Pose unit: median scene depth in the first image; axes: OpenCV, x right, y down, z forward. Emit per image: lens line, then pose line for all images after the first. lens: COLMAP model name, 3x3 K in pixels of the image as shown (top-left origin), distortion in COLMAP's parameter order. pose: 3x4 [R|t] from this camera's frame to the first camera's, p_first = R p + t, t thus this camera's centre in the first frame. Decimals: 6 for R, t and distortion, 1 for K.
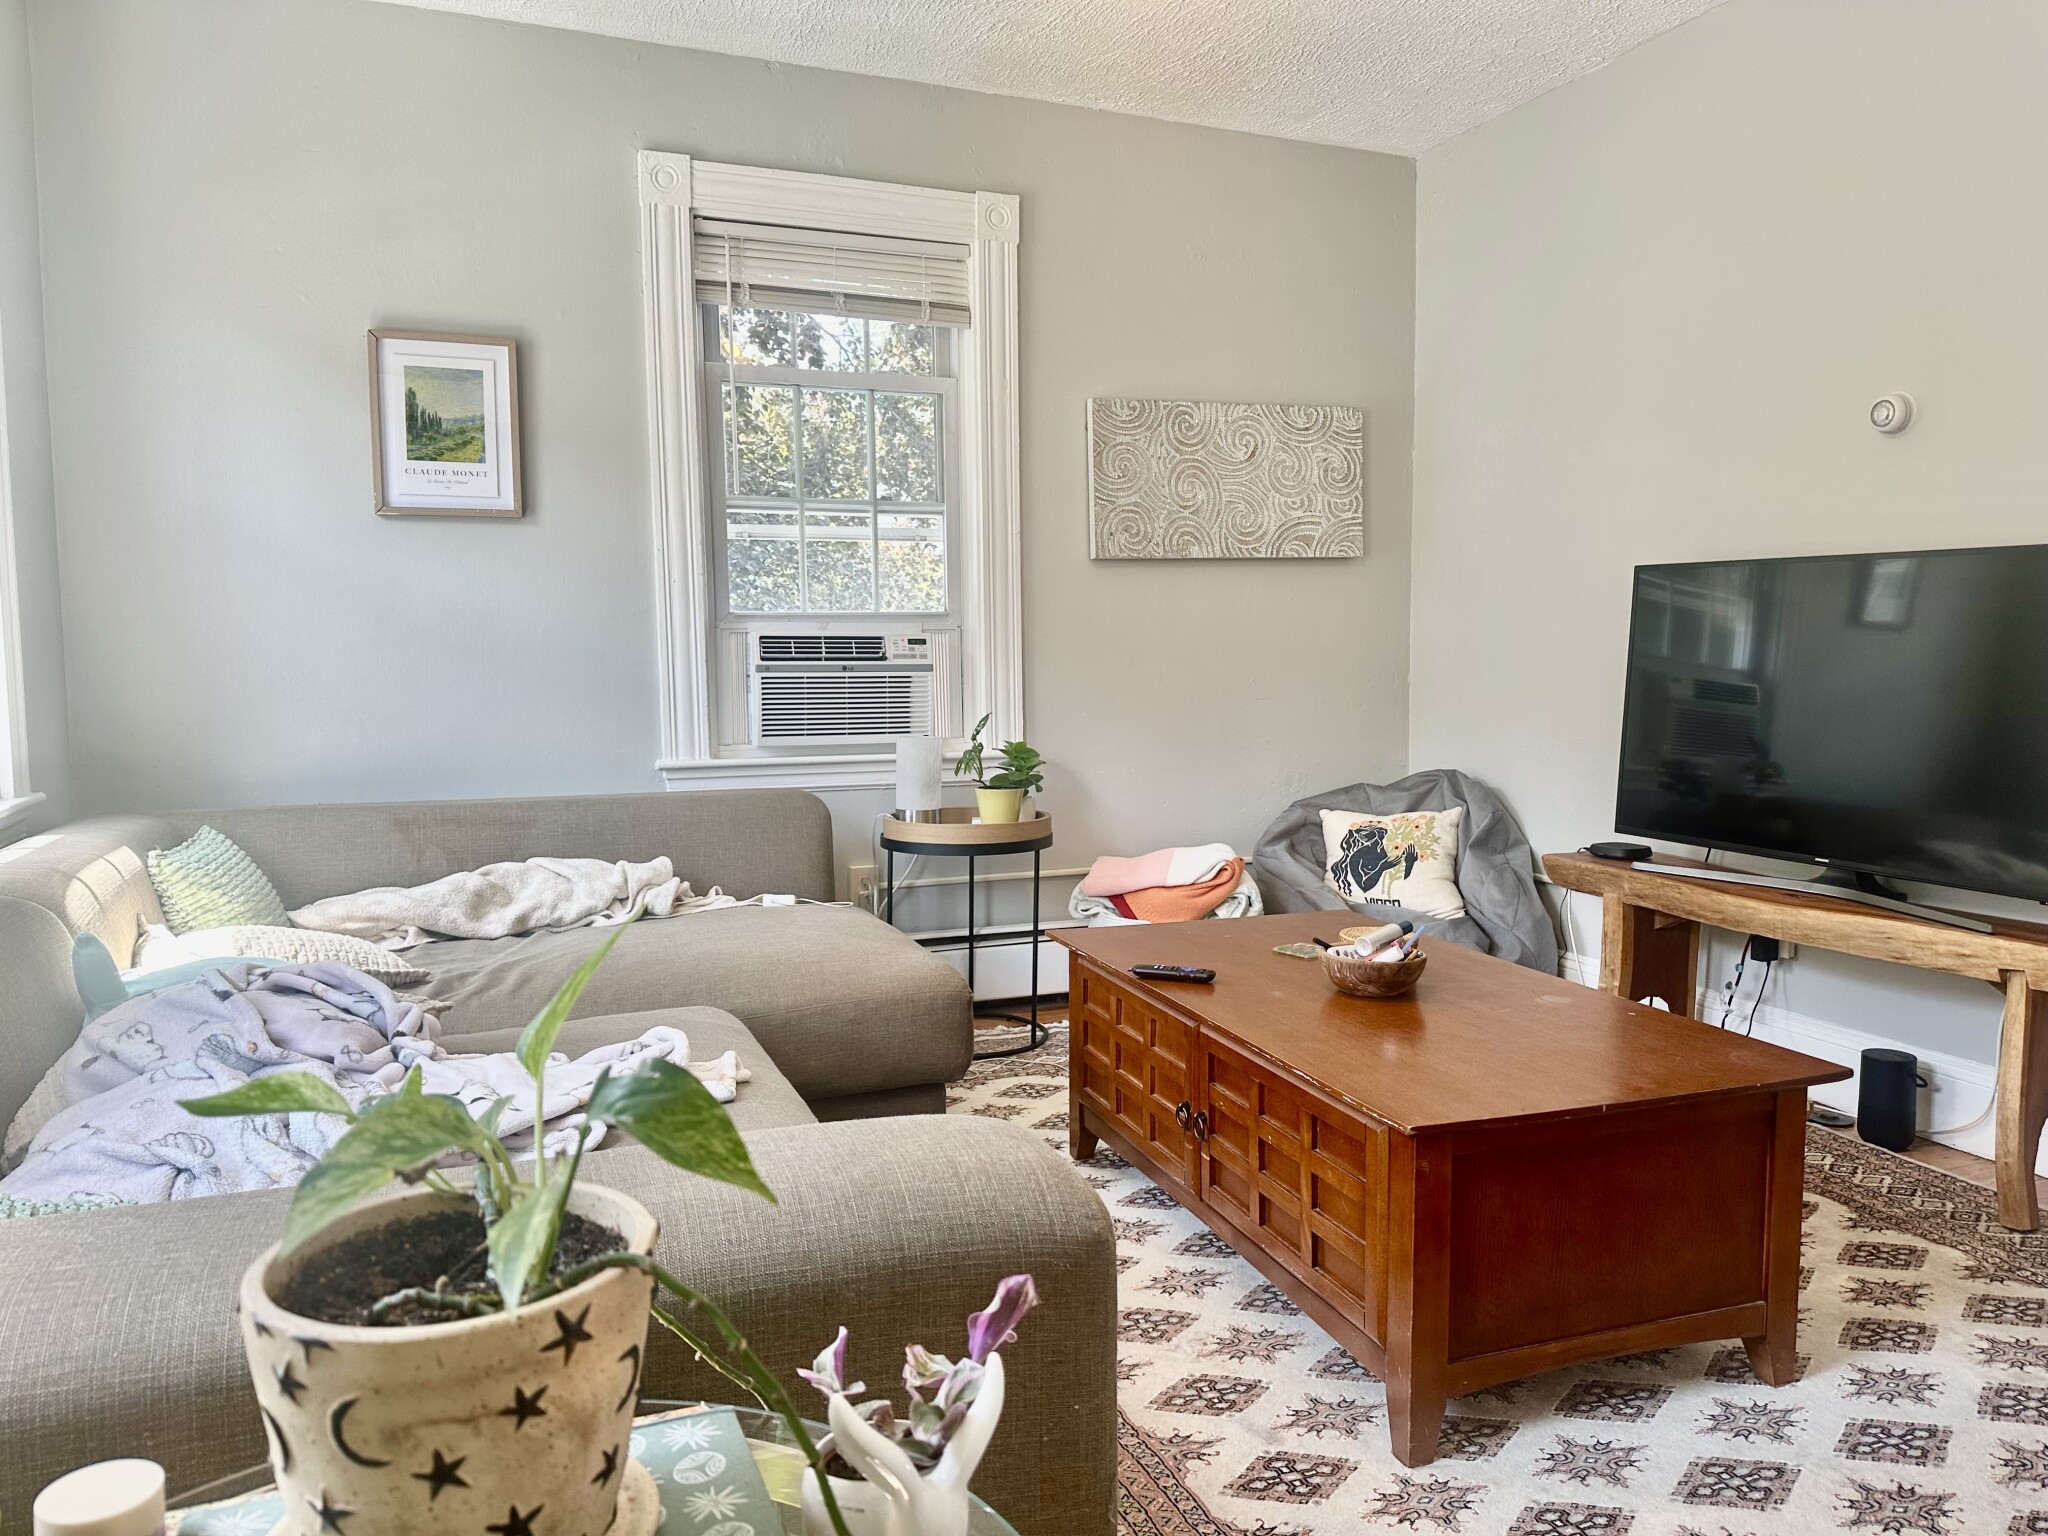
lens RADIAL K [[1442.8, 0, 1022.9], [0, 1442.8, 772.6], [0, 0, 1]] dist [0.033687, -0.044007]
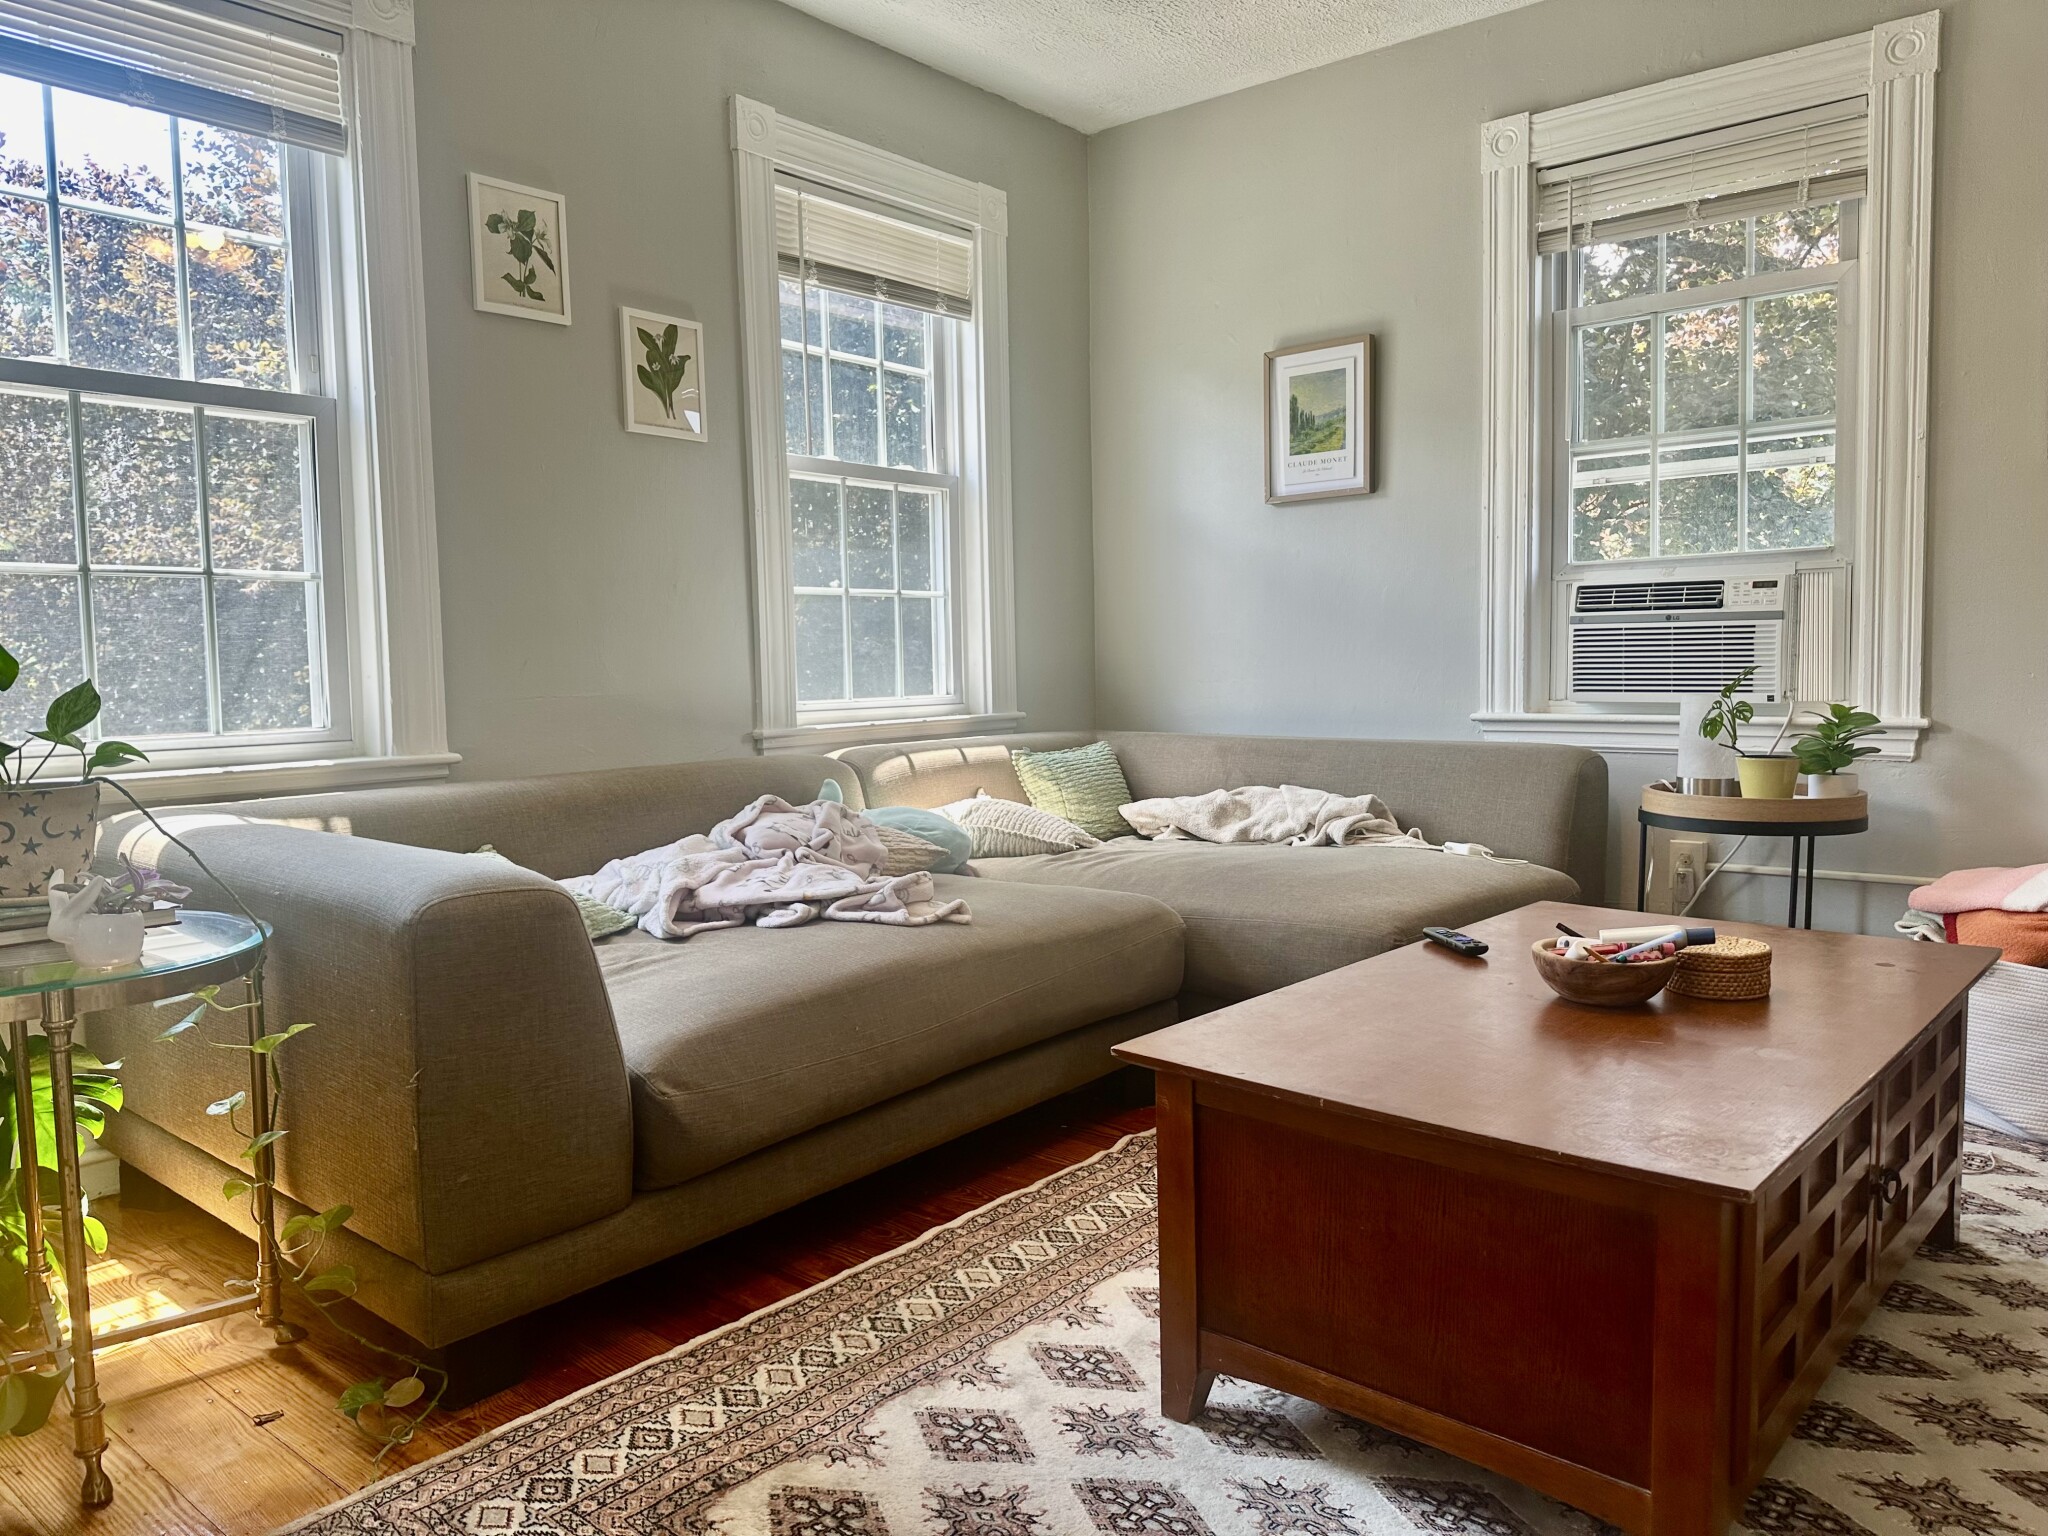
lens RADIAL K [[1442.8, 0, 1018.0], [0, 1442.8, 775.4], [0, 0, 1]] dist [0.033687, -0.044007]
pose [[0.463409, 0.065039, -0.883755, 0.545496], [-0.061644, 0.997253, 0.041068, 0.015075], [0.883998, 0.035447, 0.466145, 0.241922]]
